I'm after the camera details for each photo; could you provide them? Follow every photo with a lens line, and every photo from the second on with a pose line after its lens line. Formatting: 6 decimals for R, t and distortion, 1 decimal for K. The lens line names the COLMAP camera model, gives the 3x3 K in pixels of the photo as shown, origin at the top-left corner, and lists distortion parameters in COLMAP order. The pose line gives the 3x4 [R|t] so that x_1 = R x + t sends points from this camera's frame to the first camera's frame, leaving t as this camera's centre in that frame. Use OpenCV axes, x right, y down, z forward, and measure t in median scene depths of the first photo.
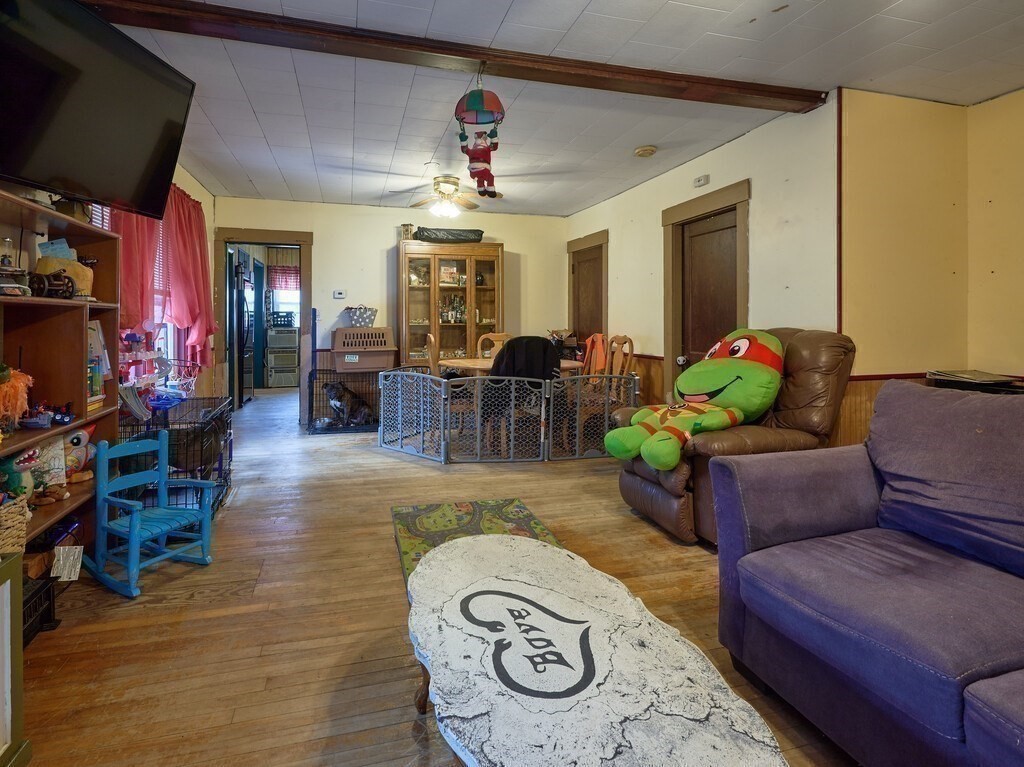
lens RADIAL K [[560.2, 0, 510.1], [0, 560.2, 378.5], [0, 0, 1]] dist [-0.003266, 0.000685]
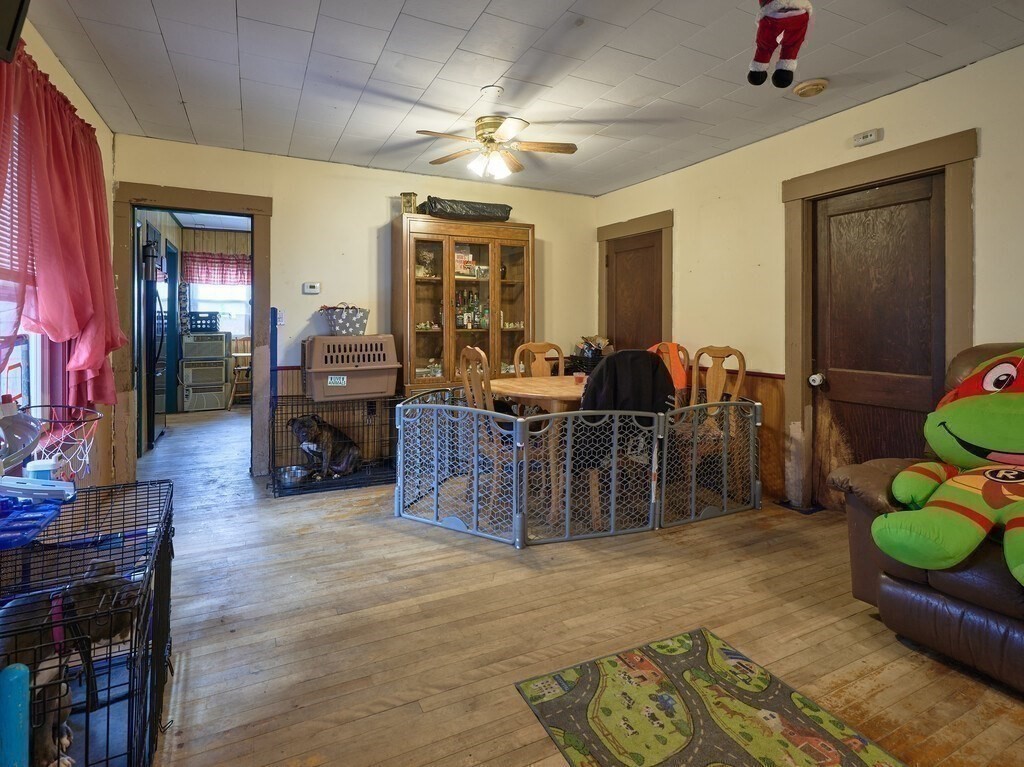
lens RADIAL K [[560.2, 0, 535.7], [0, 560.2, 367.1], [0, 0, 1]] dist [-0.003266, 0.000685]
pose [[0.982952, -0.013523, 0.183366, -0.191557], [0.017557, 0.999638, -0.020397, -0.038944], [-0.183023, 0.023268, 0.982833, 0.315661]]
